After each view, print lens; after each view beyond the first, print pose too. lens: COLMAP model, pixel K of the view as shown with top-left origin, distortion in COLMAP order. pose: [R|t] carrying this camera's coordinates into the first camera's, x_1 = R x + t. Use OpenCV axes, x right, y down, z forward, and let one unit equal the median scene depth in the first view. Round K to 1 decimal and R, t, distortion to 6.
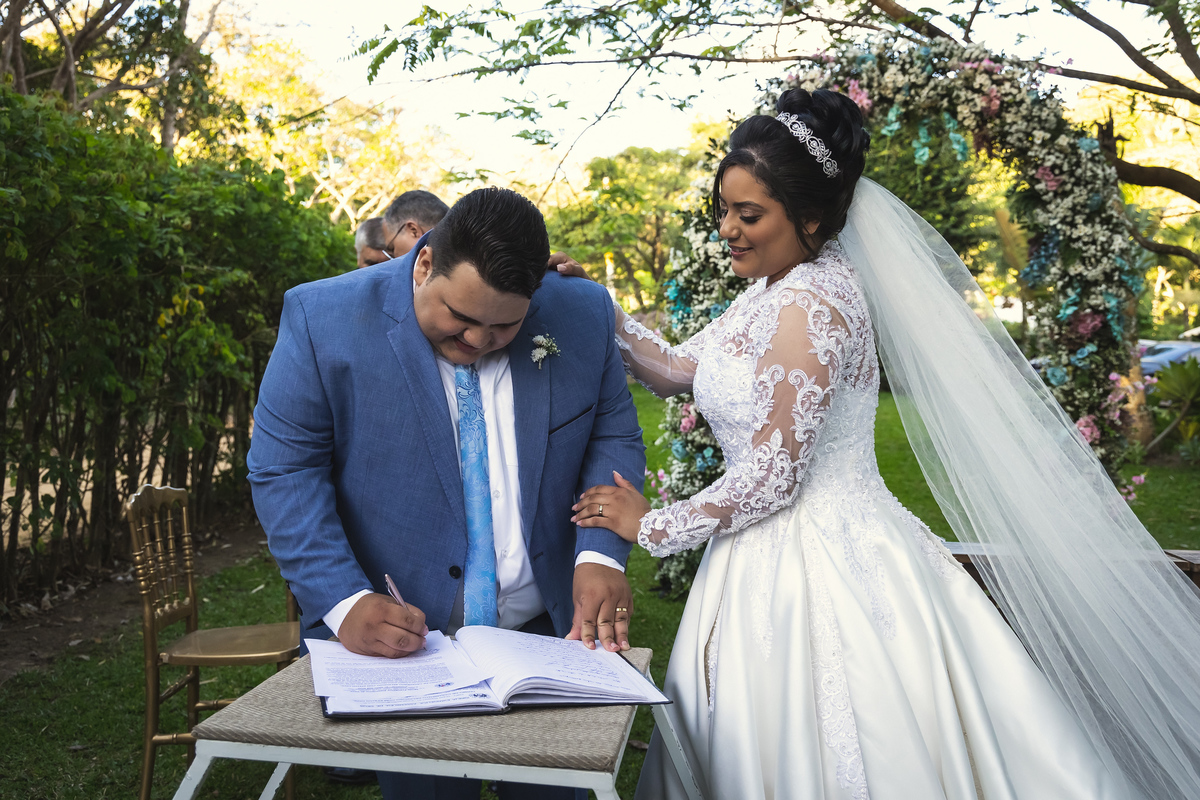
lens RADIAL K [[1121.9, 0, 592.6], [0, 1121.9, 400.0], [0, 0, 1]] dist [0.006236, 0.000000]
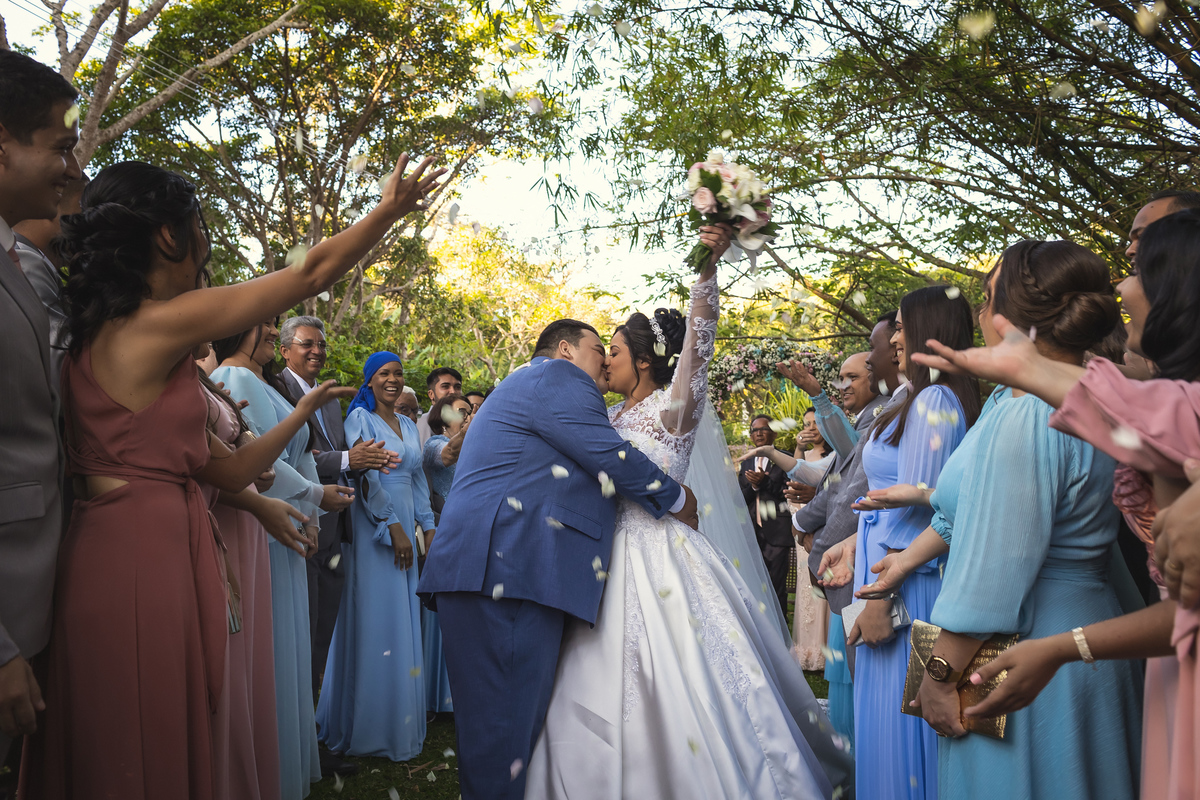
lens RADIAL K [[1156.0, 0, 600.3], [0, 1156.0, 402.2], [0, 0, 1]] dist [0.049093, 0.000000]
pose [[0.990801, 0.012860, -0.134717, 0.244770], [-0.027011, 0.994236, -0.103755, 0.076163], [0.132606, 0.106439, 0.985437, -1.505234]]
